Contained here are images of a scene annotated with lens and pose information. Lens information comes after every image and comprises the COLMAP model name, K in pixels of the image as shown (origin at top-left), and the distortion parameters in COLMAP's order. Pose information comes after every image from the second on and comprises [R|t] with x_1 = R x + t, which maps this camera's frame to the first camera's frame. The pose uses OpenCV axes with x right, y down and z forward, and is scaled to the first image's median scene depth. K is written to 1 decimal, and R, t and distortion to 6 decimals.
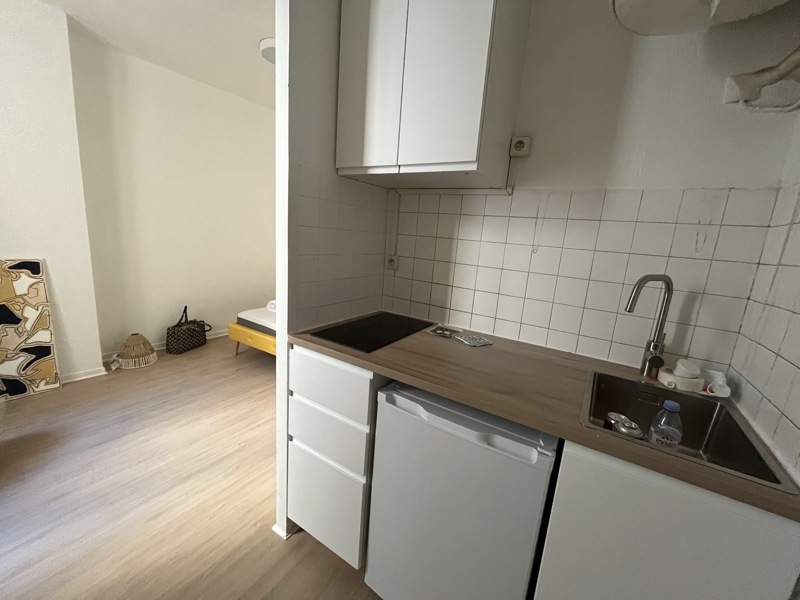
lens RADIAL K [[322.2, 0, 399.4], [0, 322.2, 300.5], [0, 0, 1]] dist [0.000980, 0.000113]
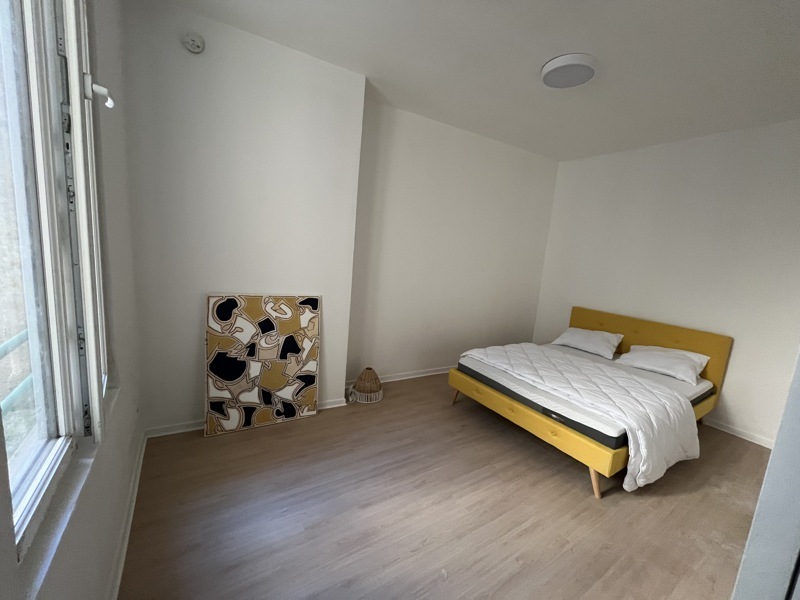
lens RADIAL K [[322.2, 0, 397.9], [0, 322.2, 297.9], [0, 0, 1]] dist [0.000980, 0.000113]
pose [[0.913683, 0.082604, -0.397944, -0.419660], [-0.107736, 0.993327, -0.041171, -0.103363], [0.391887, 0.080491, 0.916485, 0.096463]]
